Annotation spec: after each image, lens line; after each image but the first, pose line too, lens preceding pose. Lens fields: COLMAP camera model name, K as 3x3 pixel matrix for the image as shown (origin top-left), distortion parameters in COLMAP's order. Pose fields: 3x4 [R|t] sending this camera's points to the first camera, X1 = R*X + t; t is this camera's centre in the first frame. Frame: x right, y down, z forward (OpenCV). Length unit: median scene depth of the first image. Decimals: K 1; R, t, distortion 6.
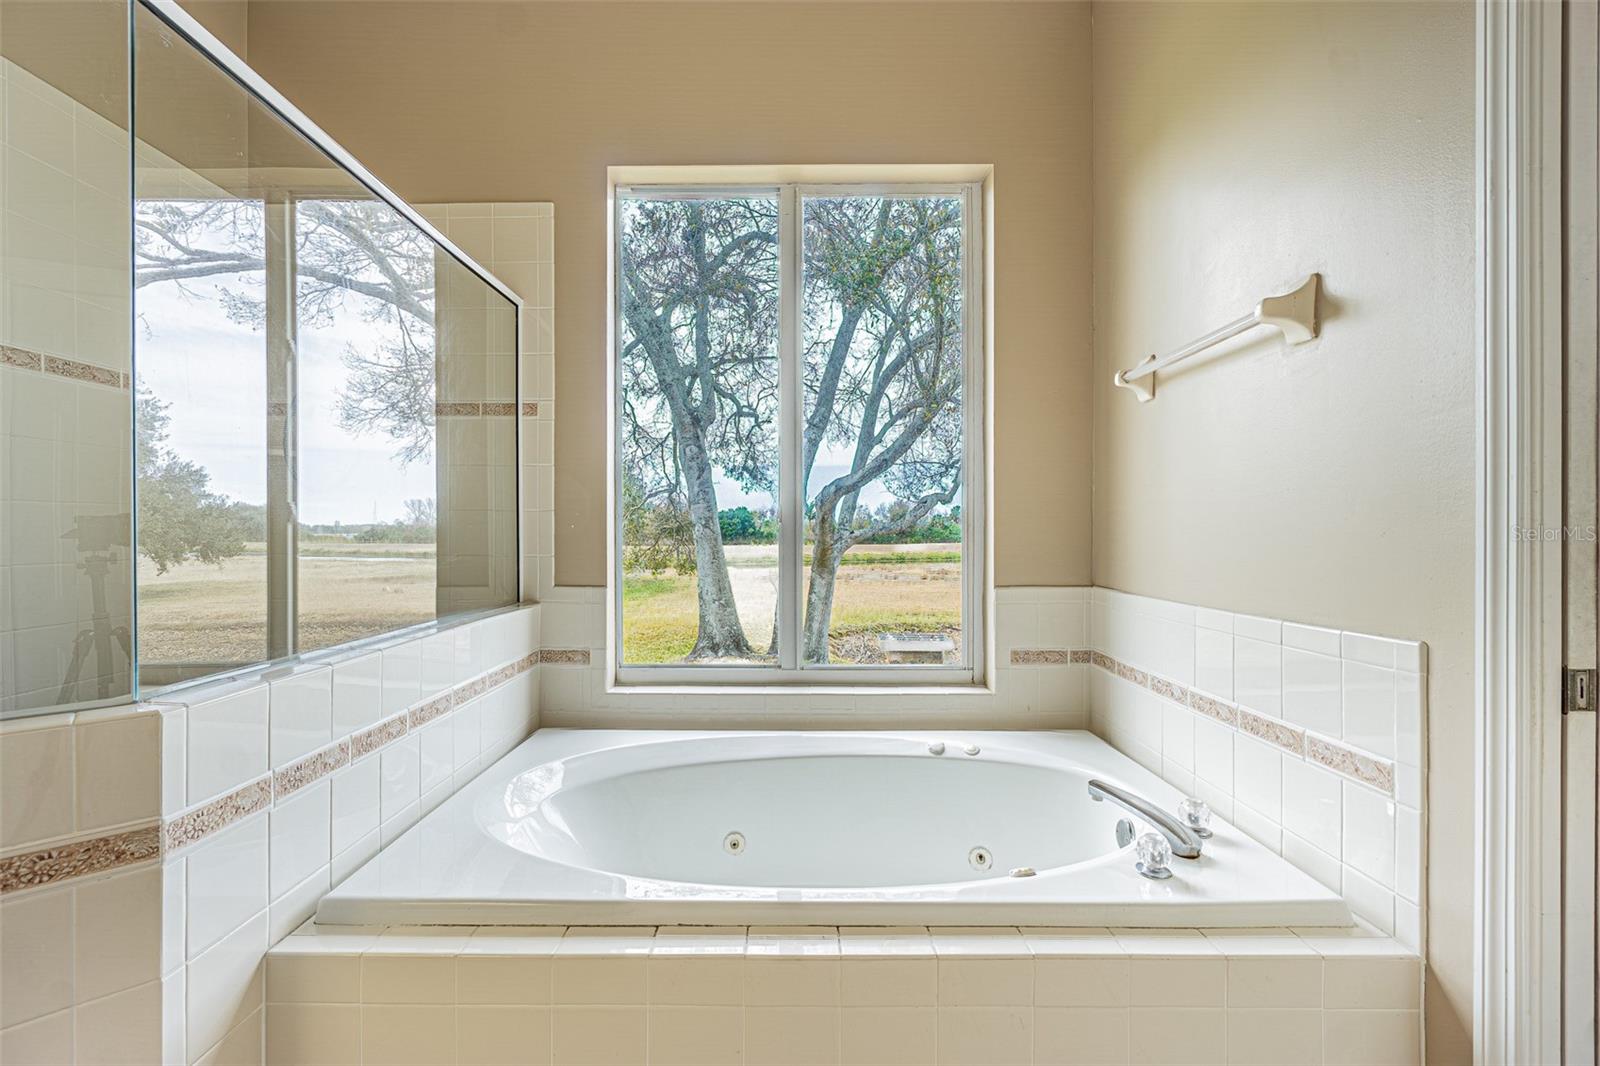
lens RADIAL K [[699.8, 0, 793.8], [0, 699.8, 535.0], [0, 0, 1]] dist [0.003864, -0.000022]
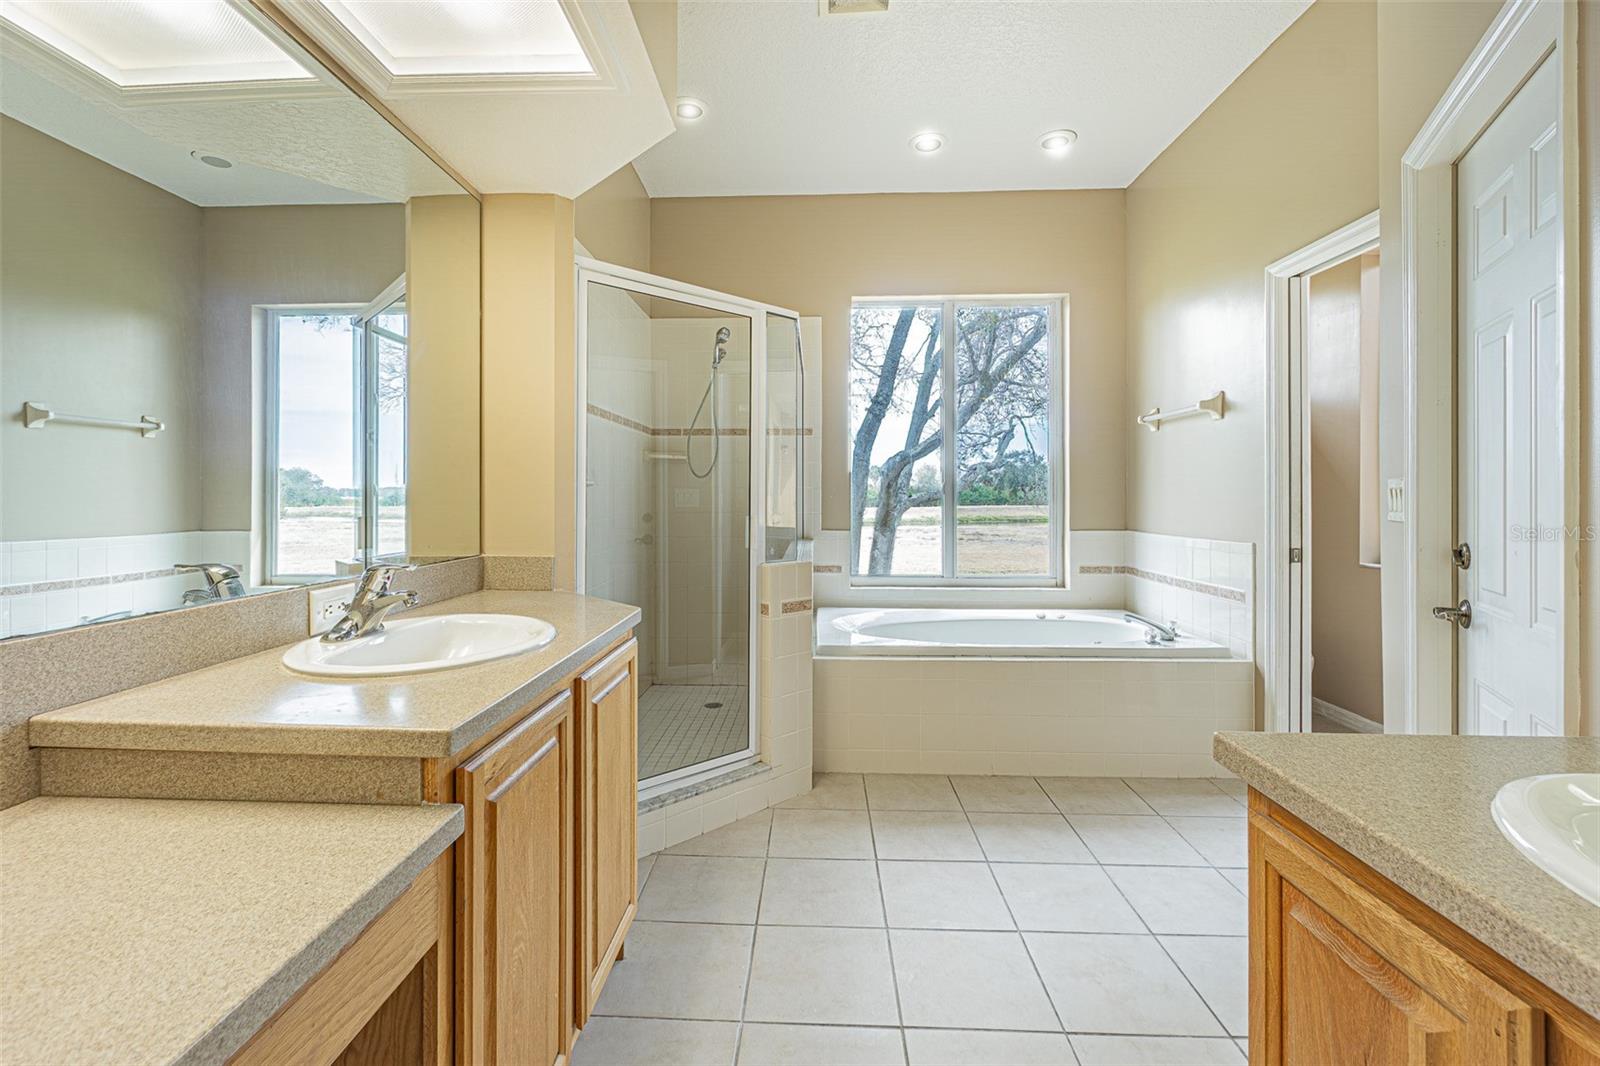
lens RADIAL K [[699.8, 0, 798.1], [0, 699.8, 498.1], [0, 0, 1]] dist [0.003864, -0.000022]
pose [[0.999505, -0.001775, -0.031425, -0.339324], [0.001774, 0.999998, -0.000044, -0.008759], [0.031425, -0.000012, 0.999506, -0.780207]]
